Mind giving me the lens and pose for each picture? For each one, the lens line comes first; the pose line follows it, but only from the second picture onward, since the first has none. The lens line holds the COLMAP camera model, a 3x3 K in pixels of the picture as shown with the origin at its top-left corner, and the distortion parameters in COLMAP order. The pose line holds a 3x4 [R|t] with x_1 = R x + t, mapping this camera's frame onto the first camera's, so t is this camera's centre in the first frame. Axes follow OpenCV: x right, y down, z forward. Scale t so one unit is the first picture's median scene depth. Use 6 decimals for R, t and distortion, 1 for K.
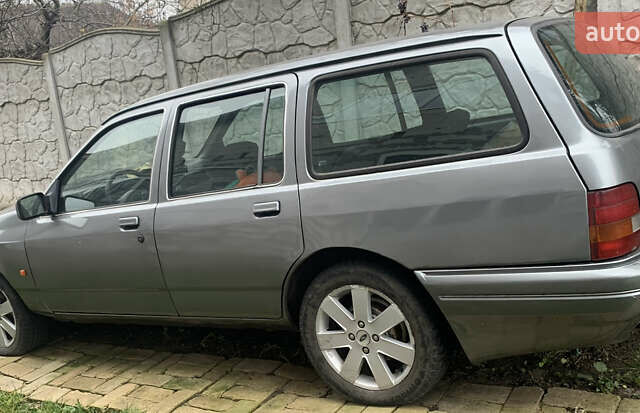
lens RADIAL K [[676.9, 0, 320.1], [0, 676.9, 233.9], [0, 0, 1]] dist [0.014711, -0.002208]
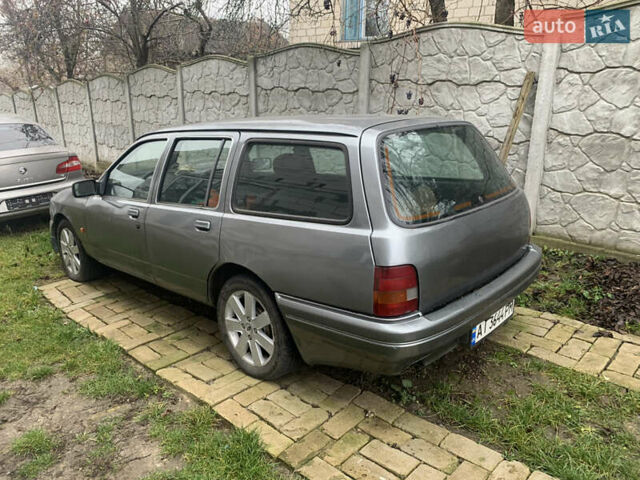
lens RADIAL K [[486.8, 0, 319.8], [0, 486.8, 239.9], [0, 0, 1]] dist [0.005509, 0.000557]
pose [[0.979611, 0.172443, -0.103081, 0.232050], [-0.166302, 0.983895, 0.065529, -0.098736], [0.112721, -0.047050, 0.992512, 0.014172]]
